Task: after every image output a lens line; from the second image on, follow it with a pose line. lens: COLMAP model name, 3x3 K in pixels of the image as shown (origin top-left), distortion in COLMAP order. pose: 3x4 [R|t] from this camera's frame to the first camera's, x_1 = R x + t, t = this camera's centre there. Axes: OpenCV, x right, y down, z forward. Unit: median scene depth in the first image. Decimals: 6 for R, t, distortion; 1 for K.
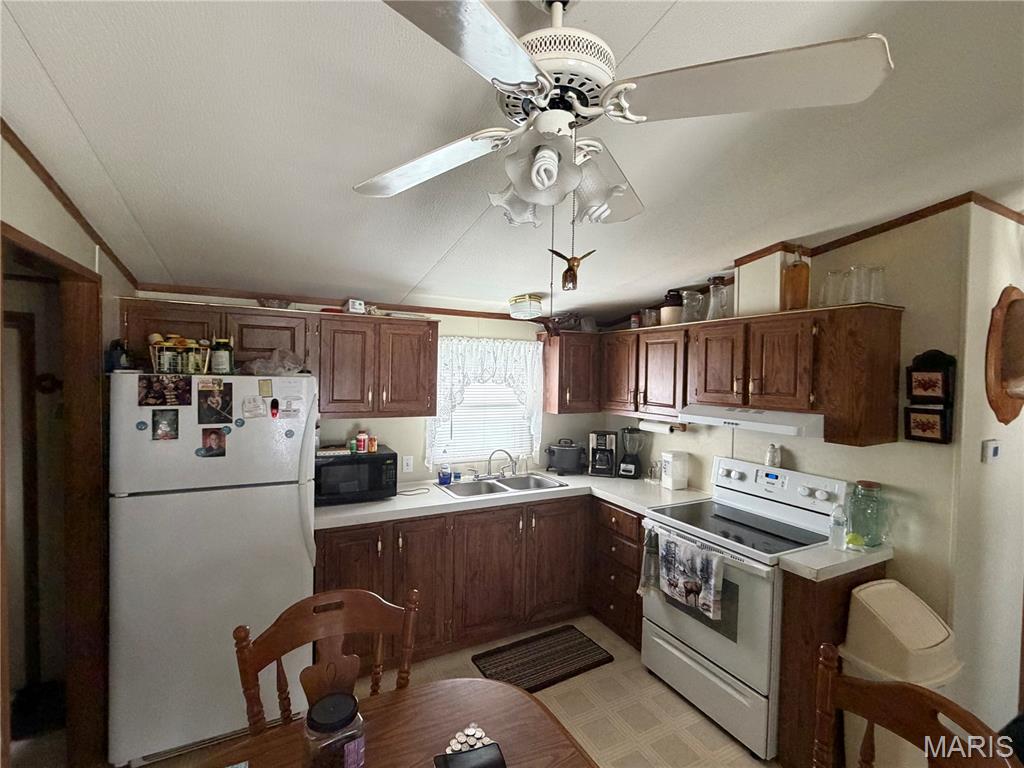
lens RADIAL K [[470.7, 0, 515.8], [0, 470.7, 385.2], [0, 0, 1]] dist [0.009766, 0.000093]
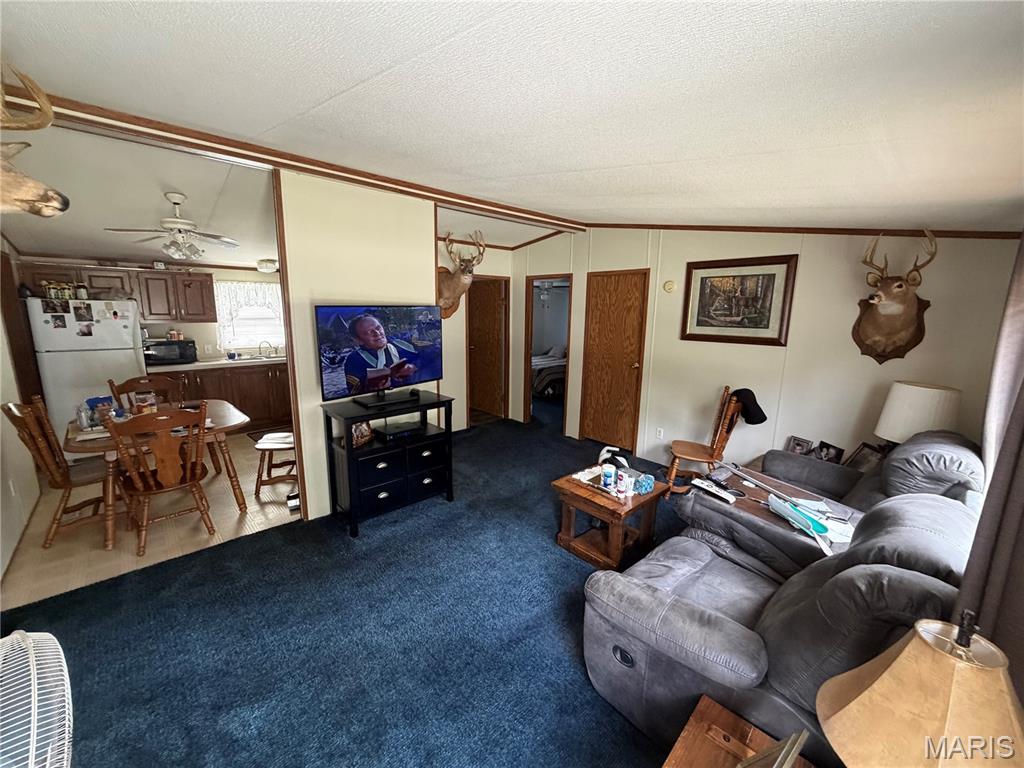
lens RADIAL K [[406.5, 0, 507.0], [0, 406.5, 381.6], [0, 0, 1]] dist [0.005493, -0.000176]
pose [[0.964768, -0.053585, 0.257587, 0.666274], [0.012095, 0.987038, 0.160031, 0.062226], [-0.262824, -0.151277, 0.952911, -1.204804]]
